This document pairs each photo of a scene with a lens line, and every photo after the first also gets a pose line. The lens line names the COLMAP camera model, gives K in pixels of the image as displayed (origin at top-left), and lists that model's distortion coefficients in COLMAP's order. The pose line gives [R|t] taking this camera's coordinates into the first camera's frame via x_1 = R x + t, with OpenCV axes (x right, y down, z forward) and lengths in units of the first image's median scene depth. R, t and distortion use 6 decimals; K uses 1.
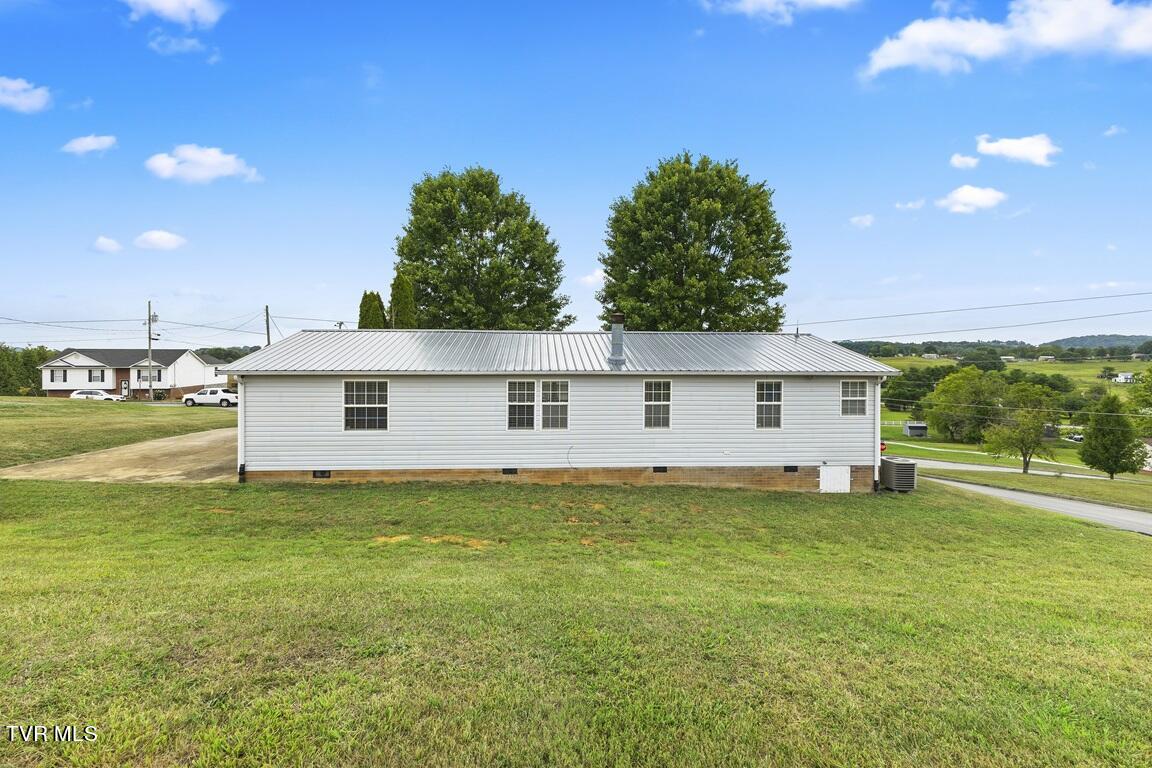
lens RADIAL K [[508.0, 0, 573.1], [0, 508.0, 375.9], [0, 0, 1]] dist [0.003857, 0.000310]
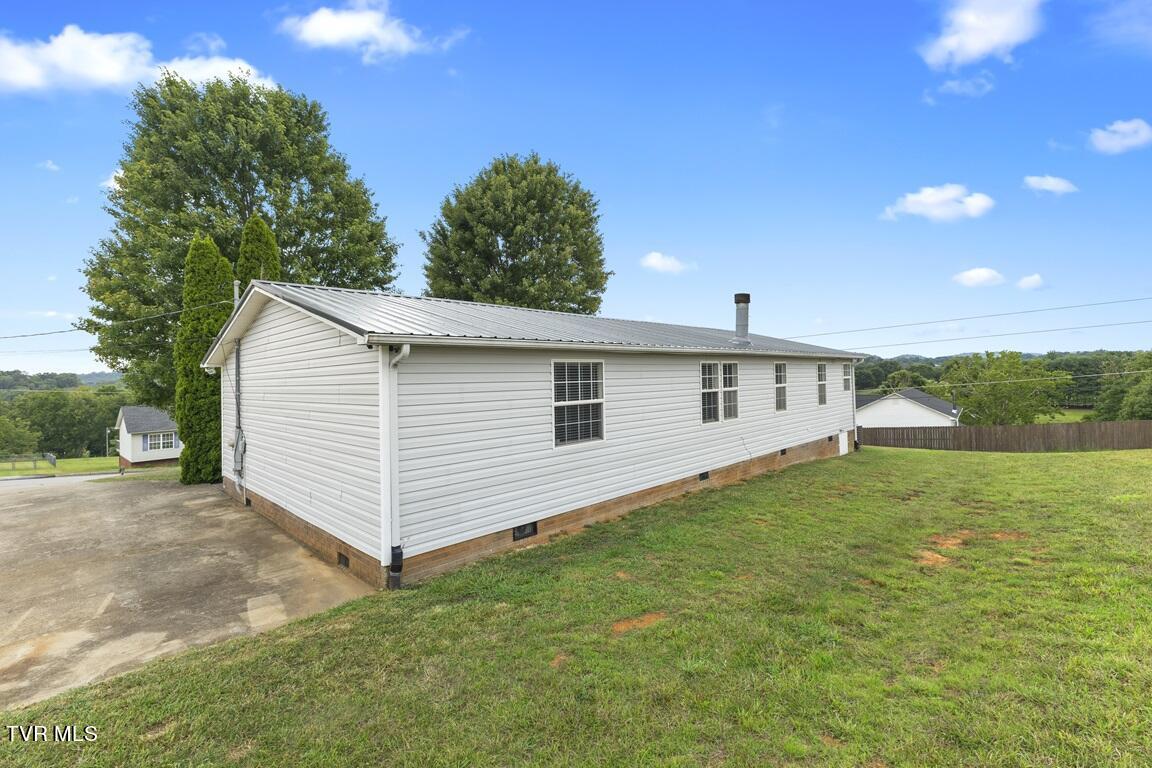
lens RADIAL K [[508.0, 0, 575.1], [0, 508.0, 383.6], [0, 0, 1]] dist [0.003857, 0.000310]
pose [[0.740877, -0.029427, 0.670995, -0.815607], [0.049077, 0.998741, -0.010387, 0.042052], [-0.669845, 0.040626, 0.741389, 0.547303]]
